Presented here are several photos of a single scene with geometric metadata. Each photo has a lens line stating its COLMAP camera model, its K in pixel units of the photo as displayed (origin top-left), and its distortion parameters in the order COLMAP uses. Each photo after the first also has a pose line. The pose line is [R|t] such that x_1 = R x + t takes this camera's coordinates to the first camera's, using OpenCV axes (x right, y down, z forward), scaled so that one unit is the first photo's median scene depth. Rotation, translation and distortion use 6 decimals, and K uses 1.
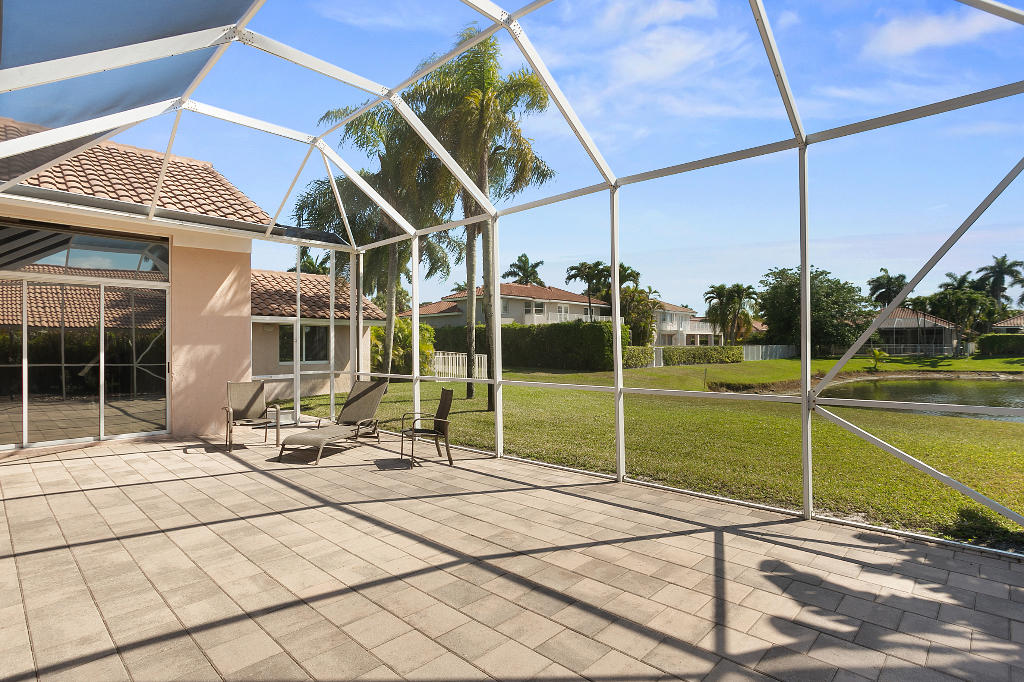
lens RADIAL K [[528.3, 0, 503.9], [0, 528.3, 343.0], [0, 0, 1]] dist [-0.002199, 0.001415]
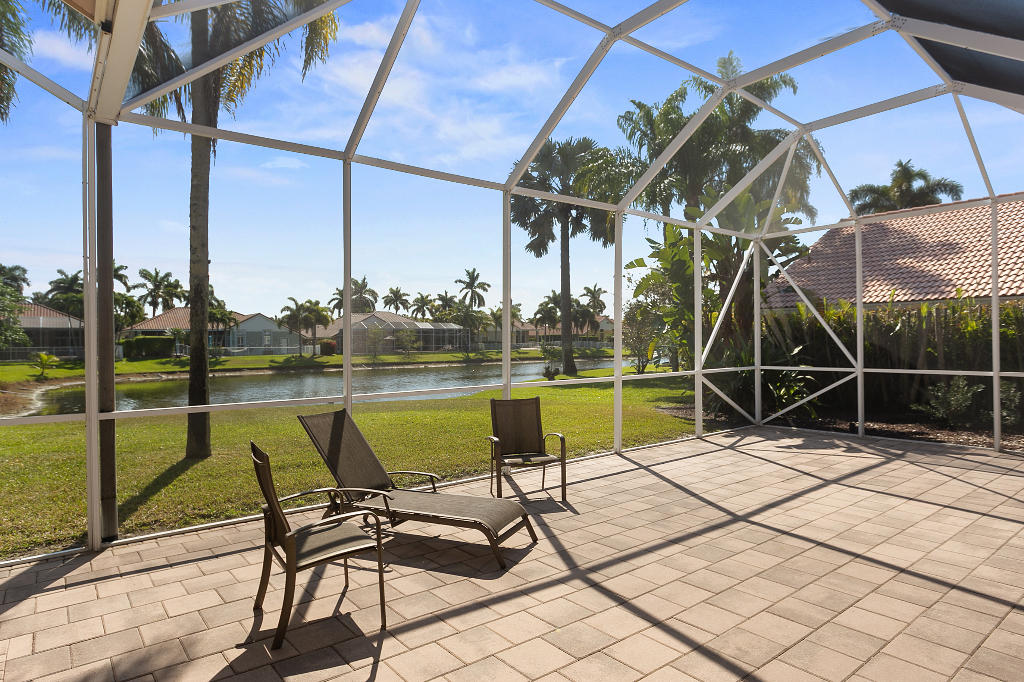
lens RADIAL K [[594.3, 0, 509.6], [0, 594.3, 344.9], [0, 0, 1]] dist [0.008605, 0.003768]
pose [[0.106935, -0.004077, 0.994258, -1.317335], [0.007055, 0.999970, 0.003342, 0.000968], [-0.994241, 0.006657, 0.106960, 1.216057]]
